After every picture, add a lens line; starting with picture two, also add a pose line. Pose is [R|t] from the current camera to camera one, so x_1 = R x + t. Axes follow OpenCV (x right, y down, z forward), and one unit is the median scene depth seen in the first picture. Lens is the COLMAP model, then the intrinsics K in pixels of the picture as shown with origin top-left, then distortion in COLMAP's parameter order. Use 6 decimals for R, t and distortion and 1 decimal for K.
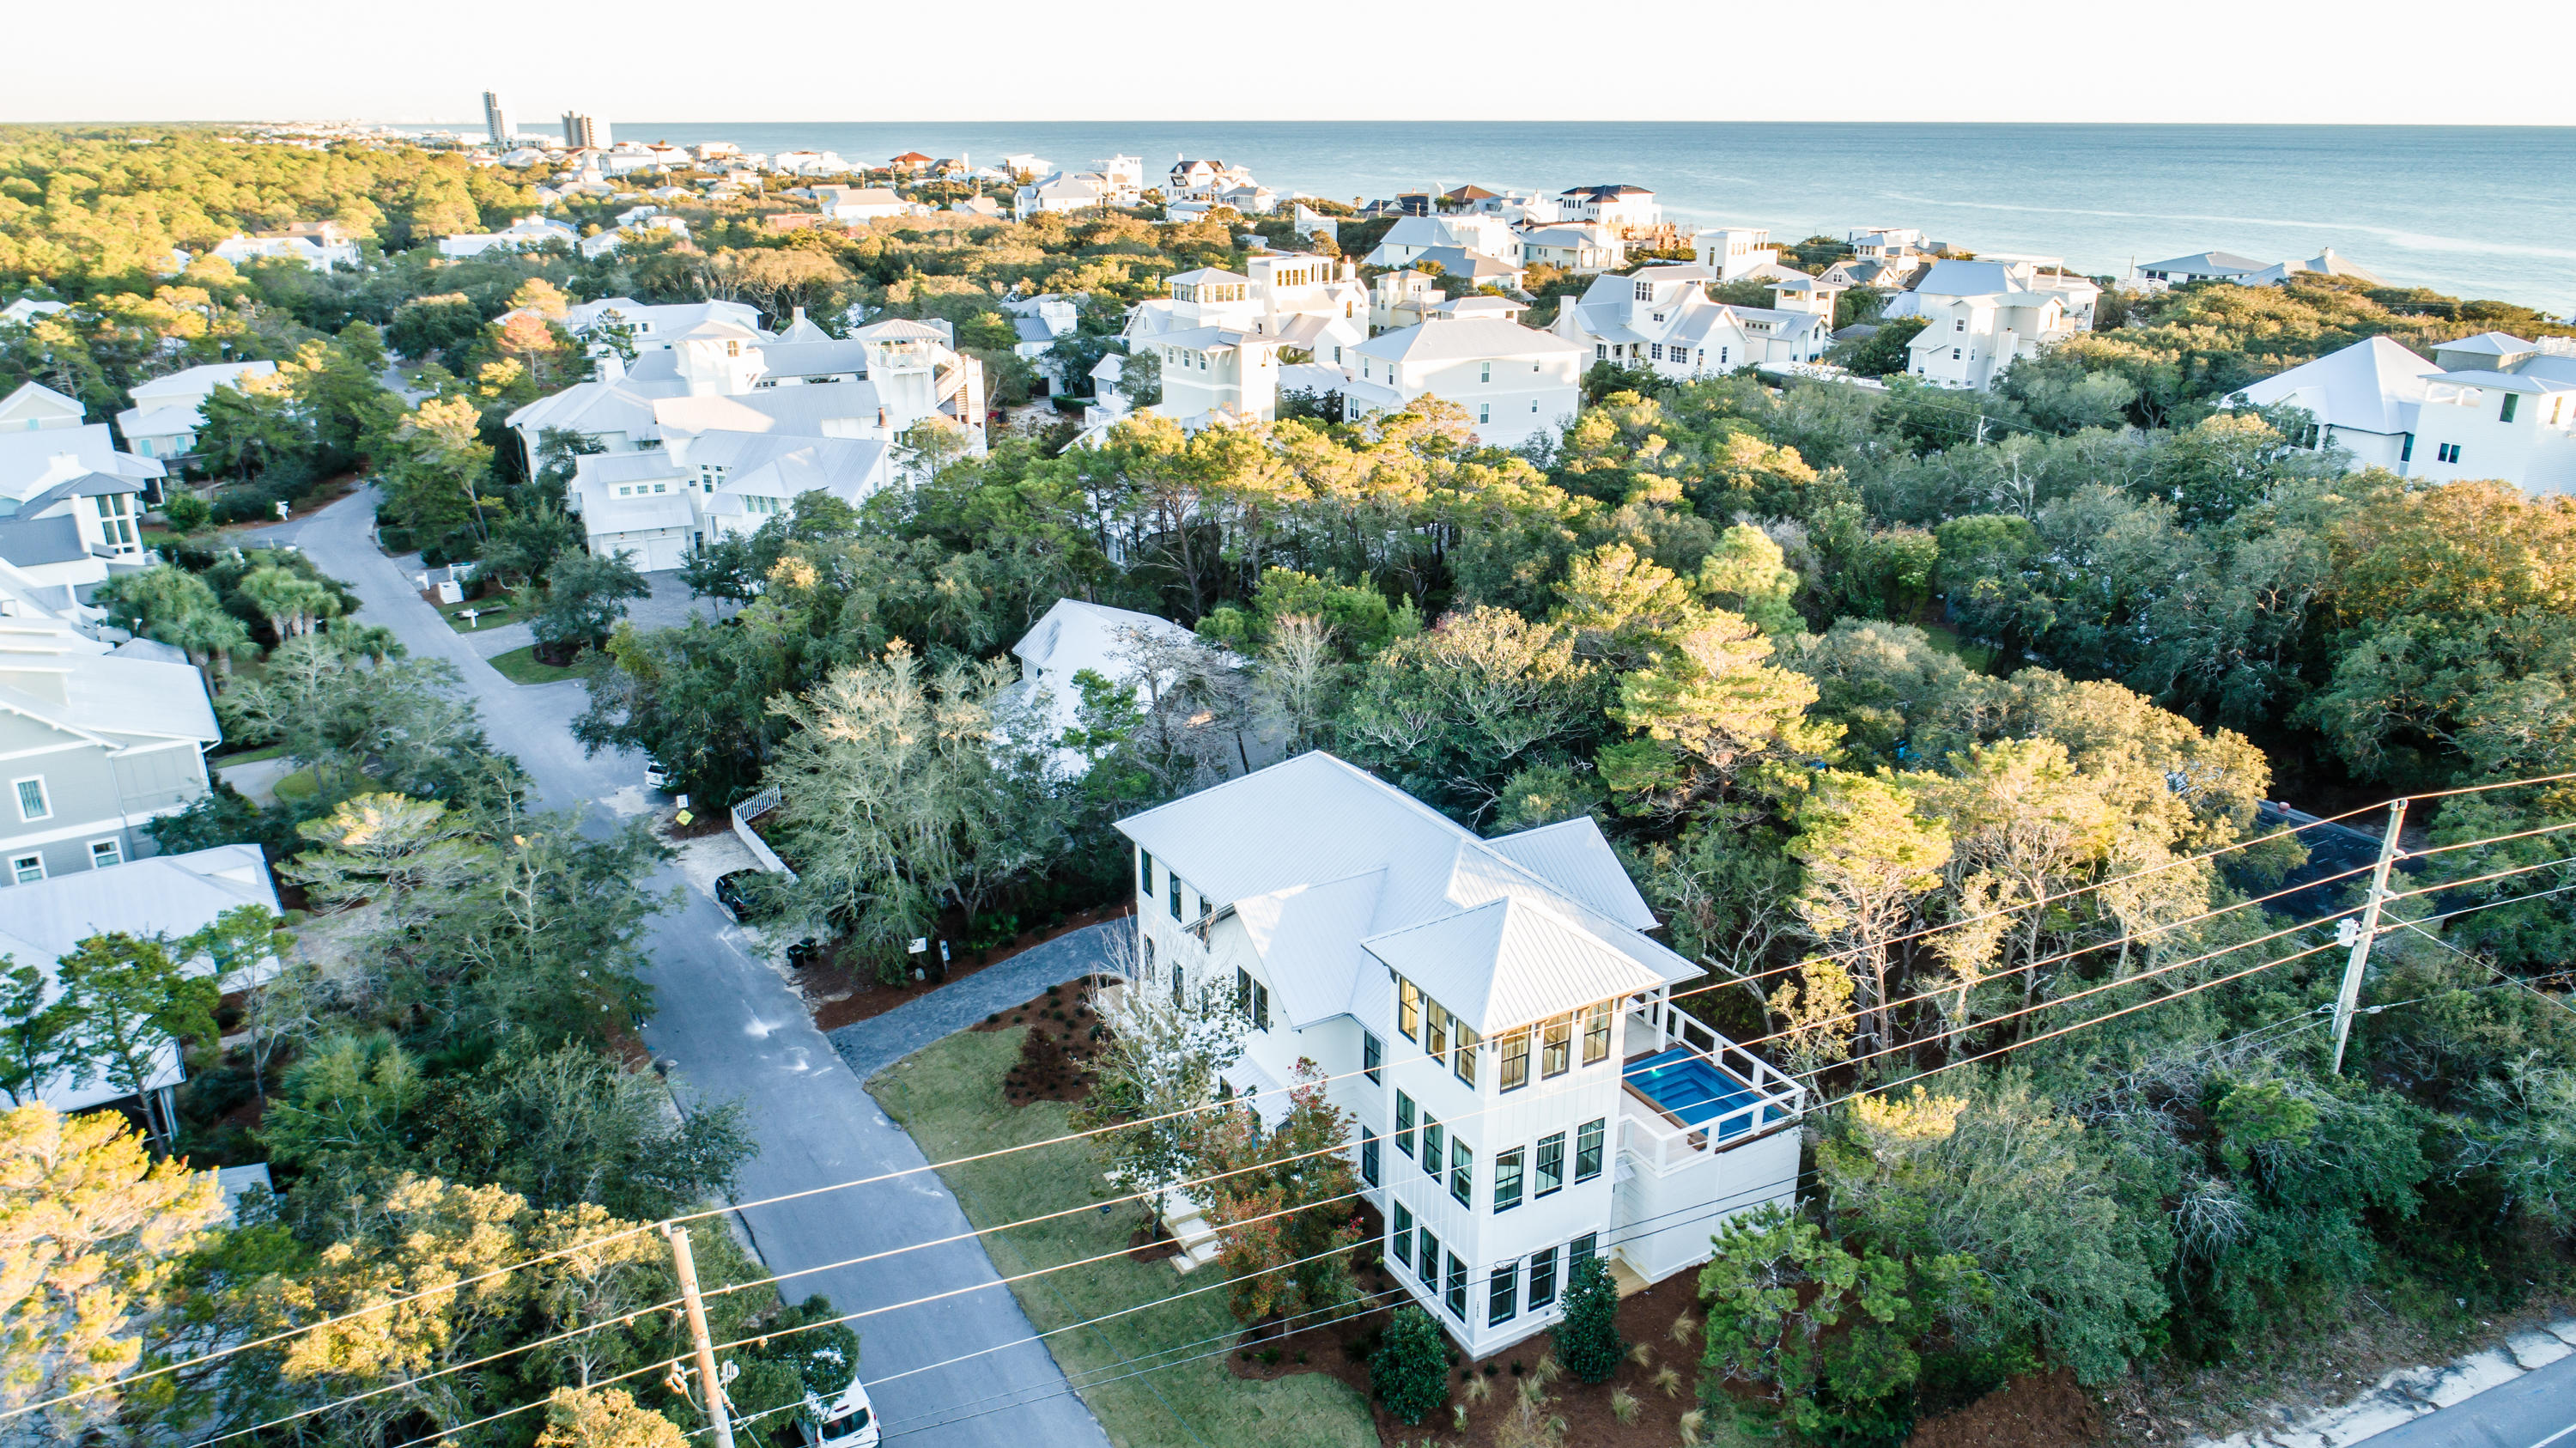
lens RADIAL K [[1730.4, 0, 1285.9], [0, 1730.4, 734.1], [0, 0, 1]] dist [-0.015935, 0.003091]
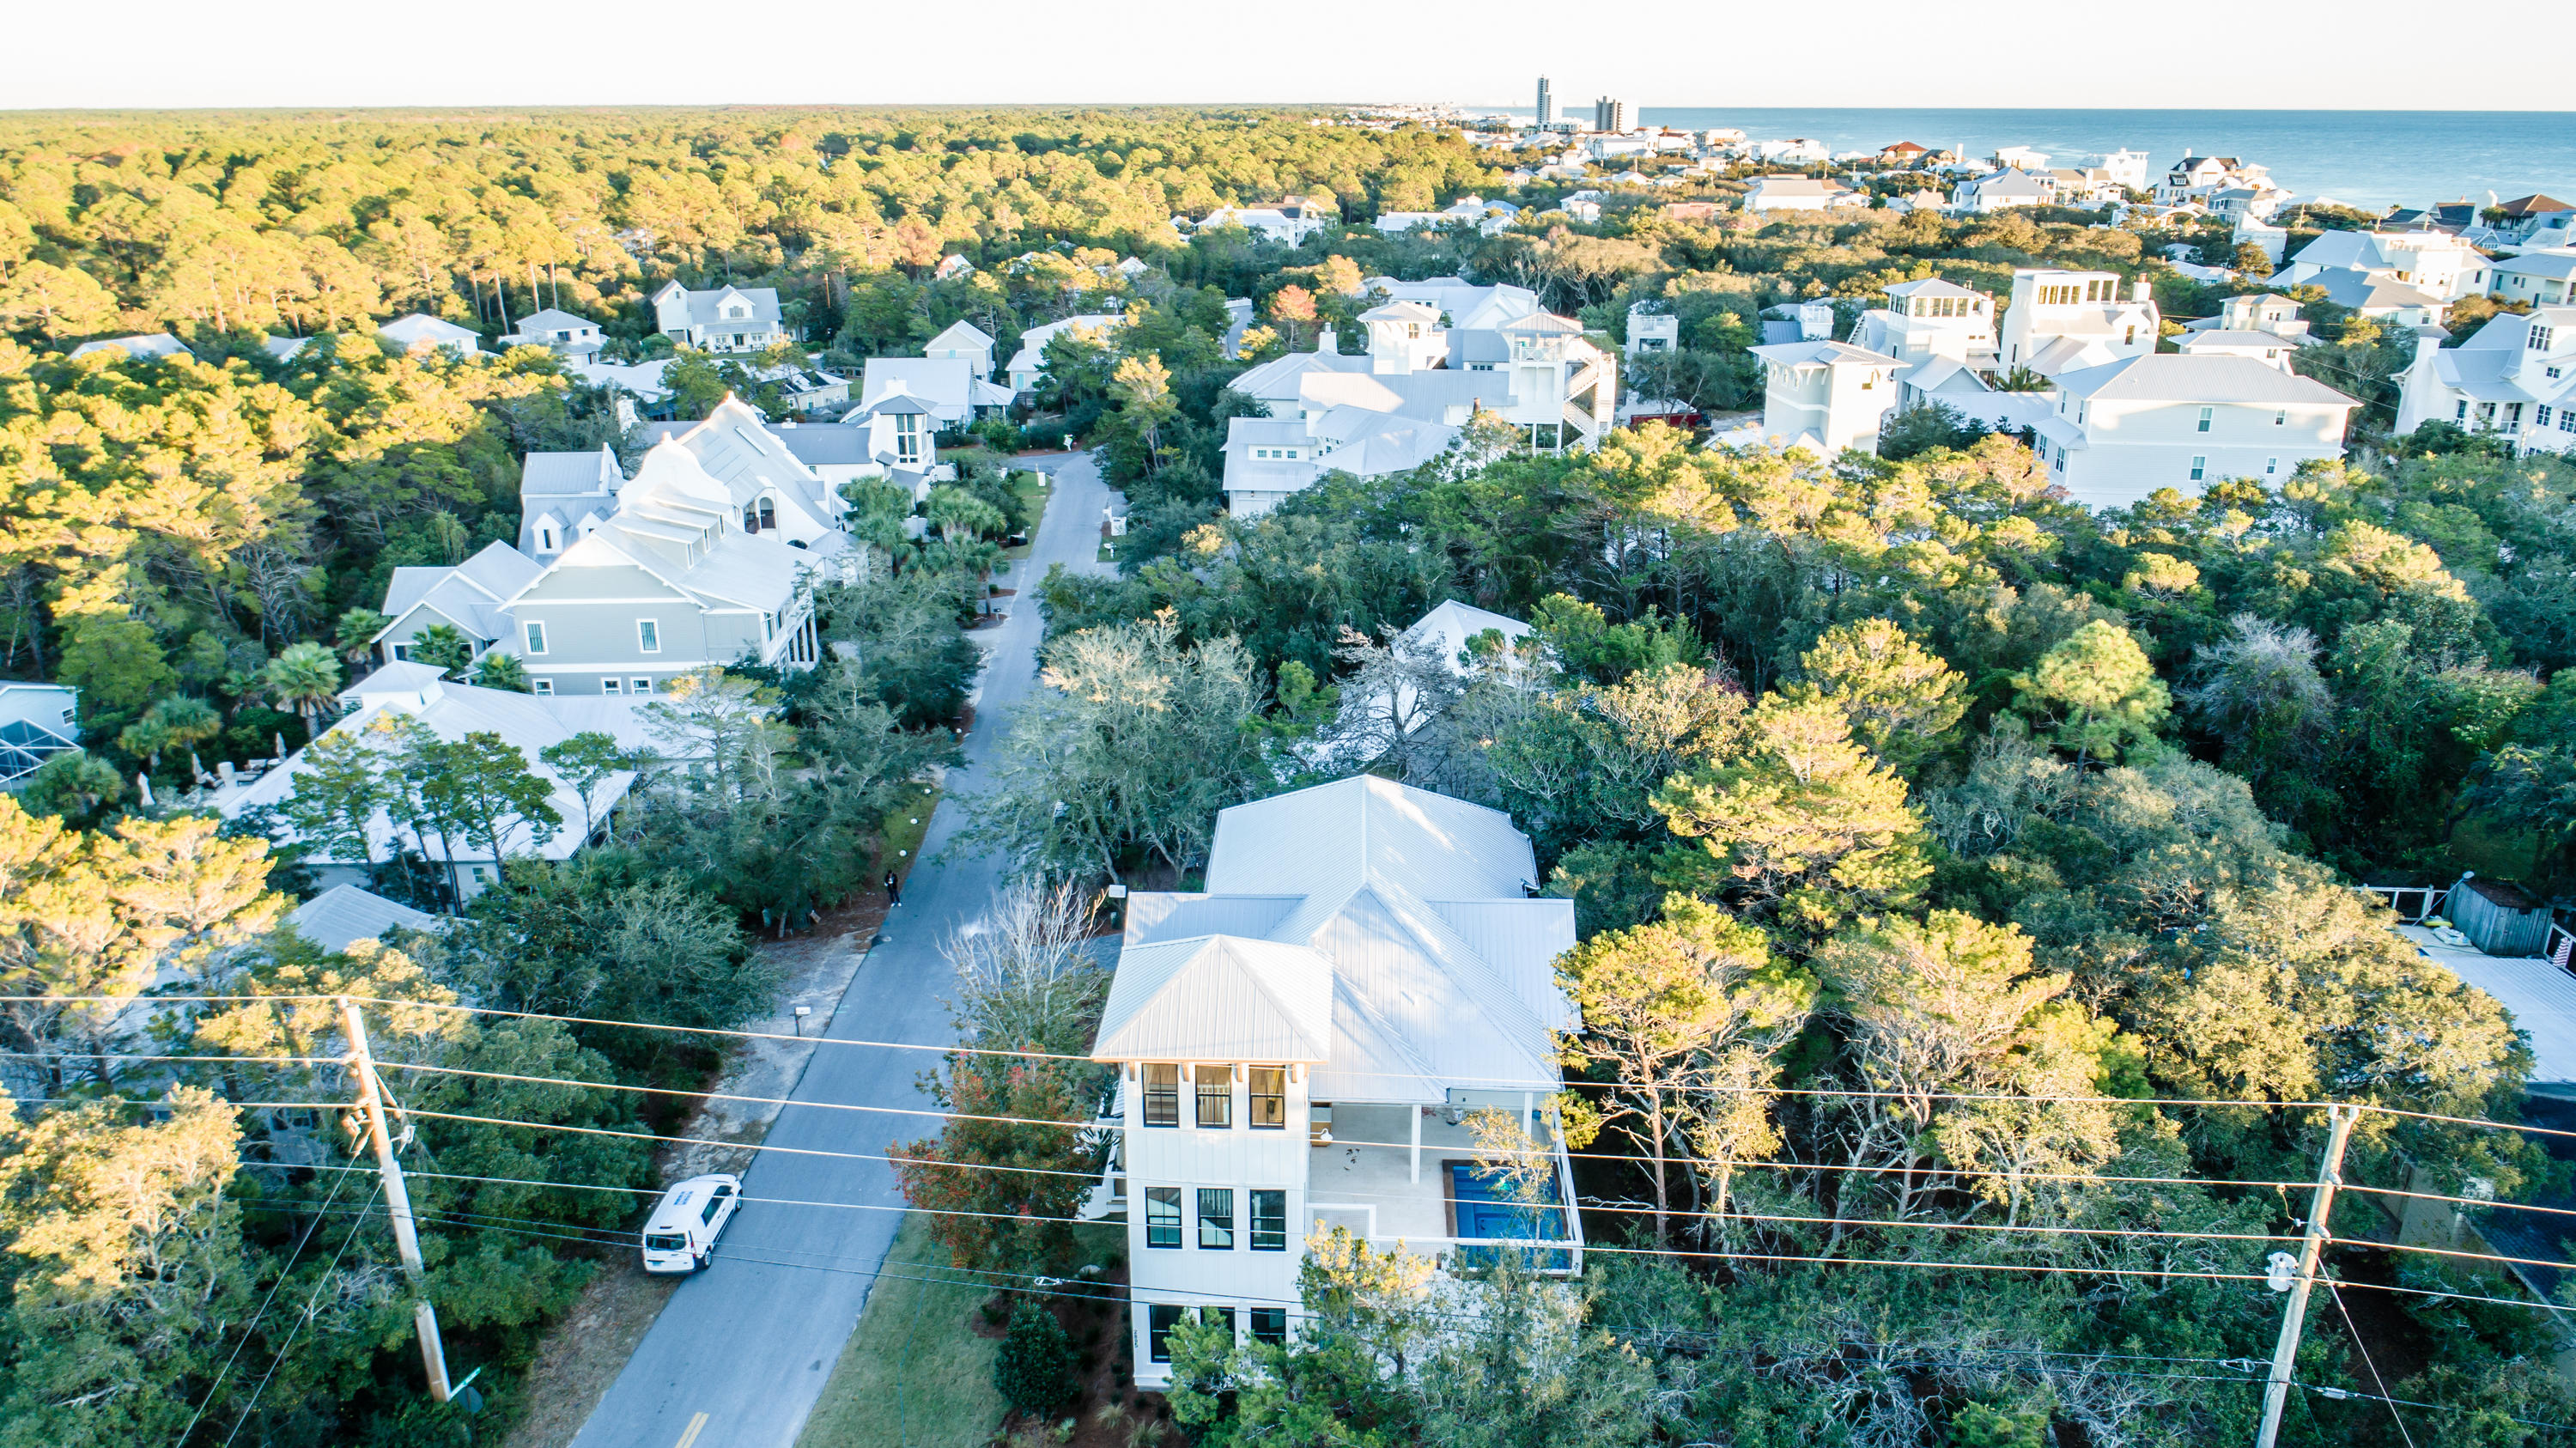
lens RADIAL K [[1766.9, 0, 1283.4], [0, 1766.9, 730.2], [0, 0, 1]] dist [-0.015464, 0.002348]
pose [[0.849263, 0.177670, -0.497178, 0.150899], [-0.178201, 0.982879, 0.046841, -0.017184], [0.496988, 0.048817, 0.866383, 0.036809]]
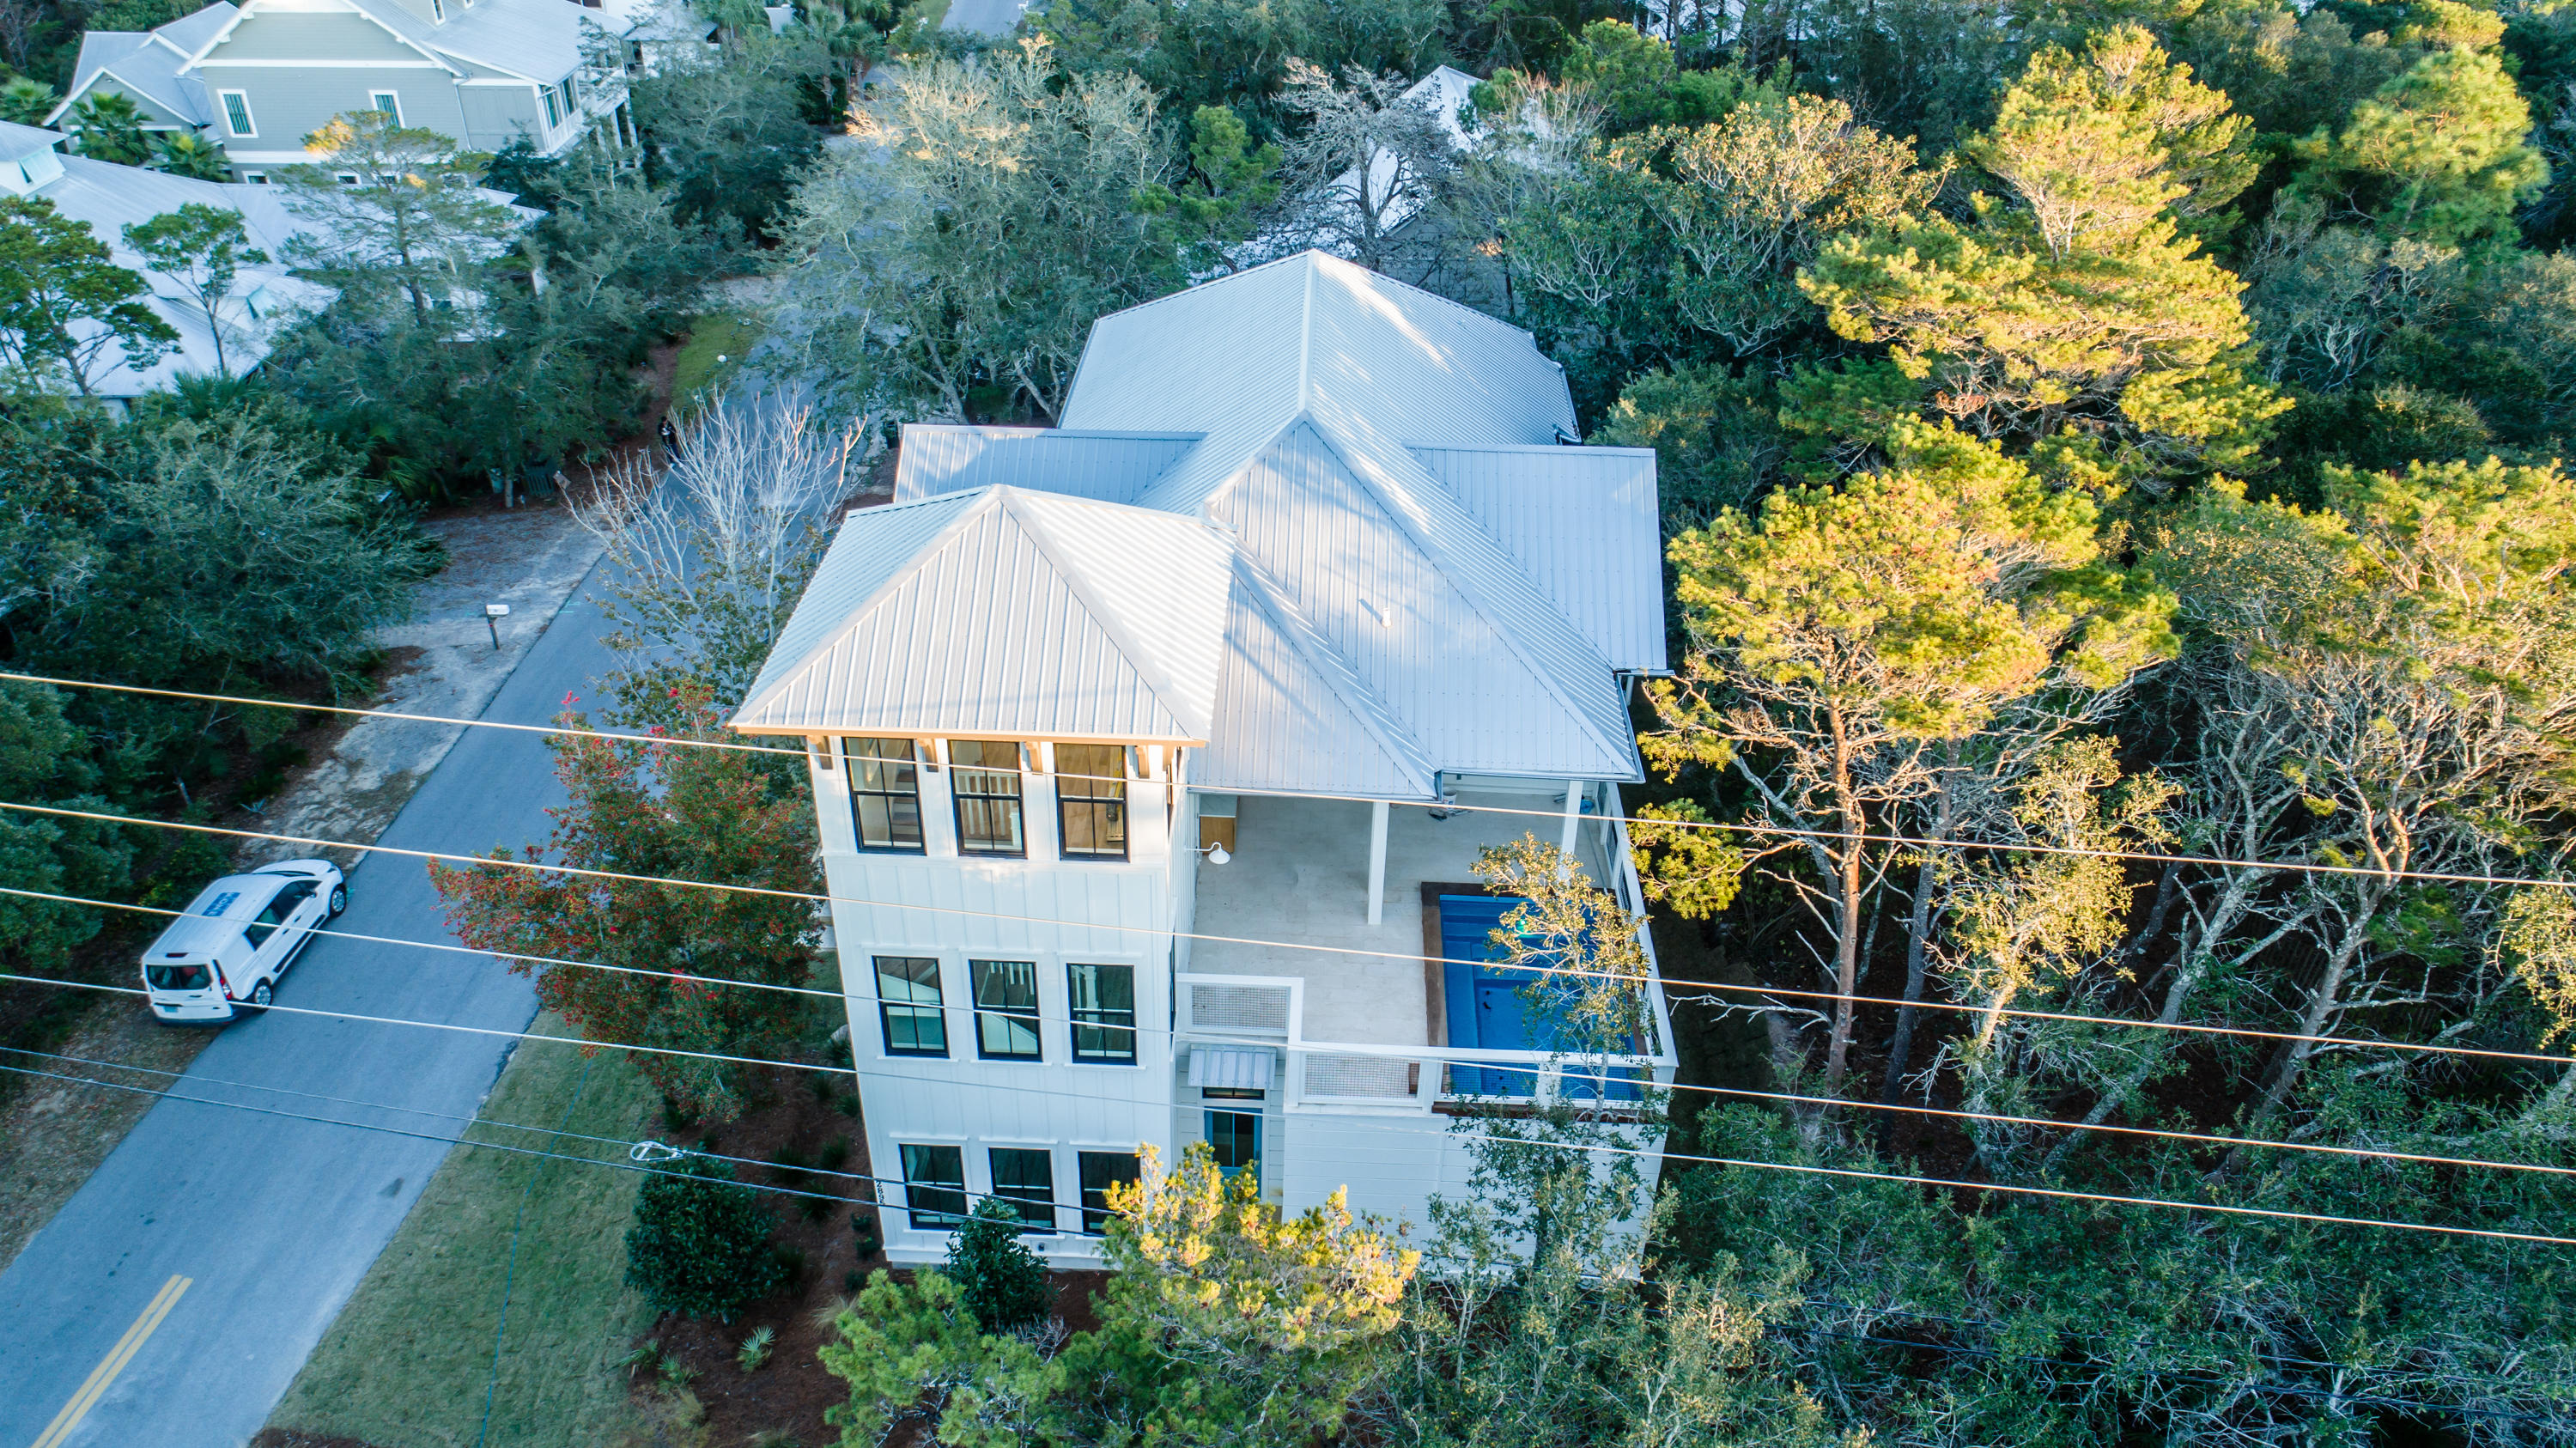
lens RADIAL K [[1735.1, 0, 1285.8], [0, 1735.1, 718.0], [0, 0, 1]] dist [-0.013682, 0.002221]
pose [[0.854655, 0.295075, -0.427194, 0.102217], [-0.197198, 0.945628, 0.258652, 0.002998], [0.480289, -0.136817, 0.866374, 0.143852]]
